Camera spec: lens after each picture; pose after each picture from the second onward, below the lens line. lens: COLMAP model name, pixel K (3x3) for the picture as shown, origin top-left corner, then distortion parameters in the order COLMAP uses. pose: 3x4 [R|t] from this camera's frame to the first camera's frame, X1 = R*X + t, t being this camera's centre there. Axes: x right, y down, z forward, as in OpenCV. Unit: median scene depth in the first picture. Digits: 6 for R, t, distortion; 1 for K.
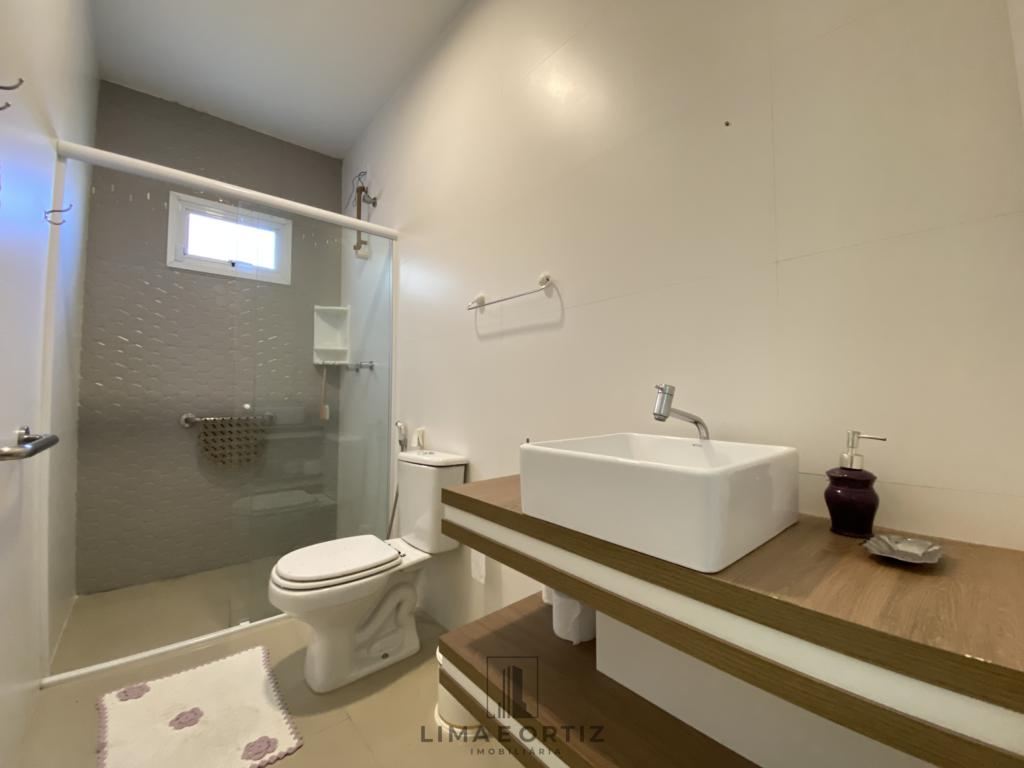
lens RADIAL K [[414.4, 0, 509.9], [0, 414.4, 383.3], [0, 0, 1]] dist [0.002037, -0.012596]
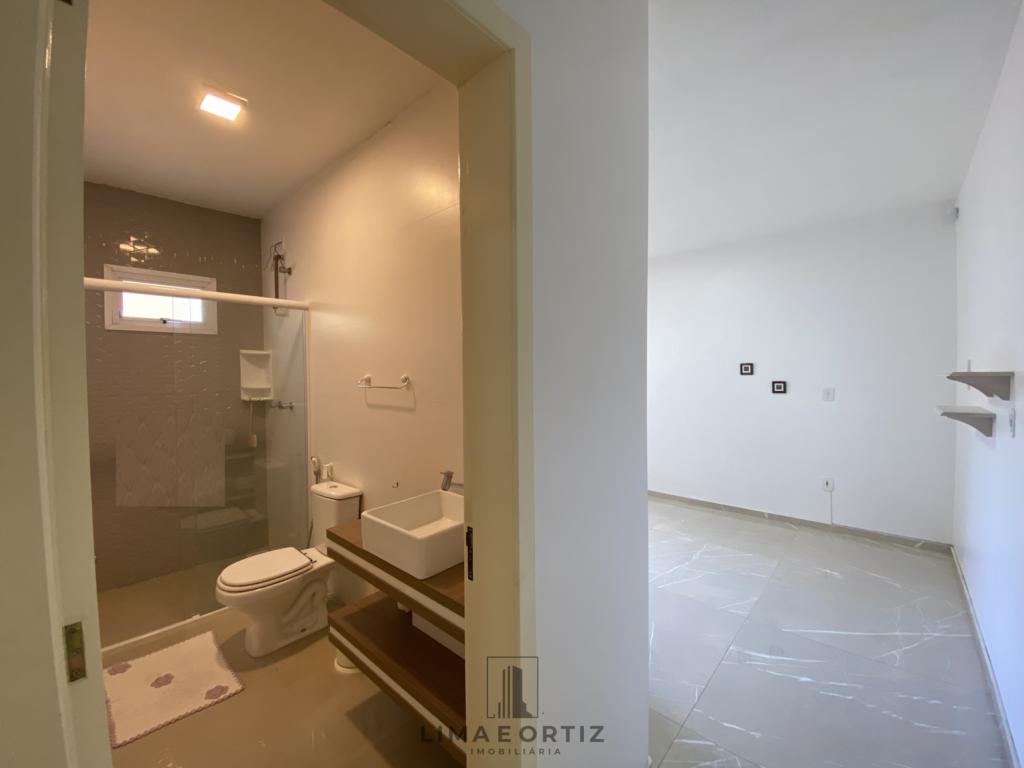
lens RADIAL K [[414.4, 0, 509.9], [0, 414.4, 383.3], [0, 0, 1]] dist [0.002037, -0.012596]
pose [[0.991124, -0.011833, 0.132411, 0.216406], [0.004167, 0.998307, 0.058020, -0.264032], [-0.132873, -0.056953, 0.989495, -0.443357]]
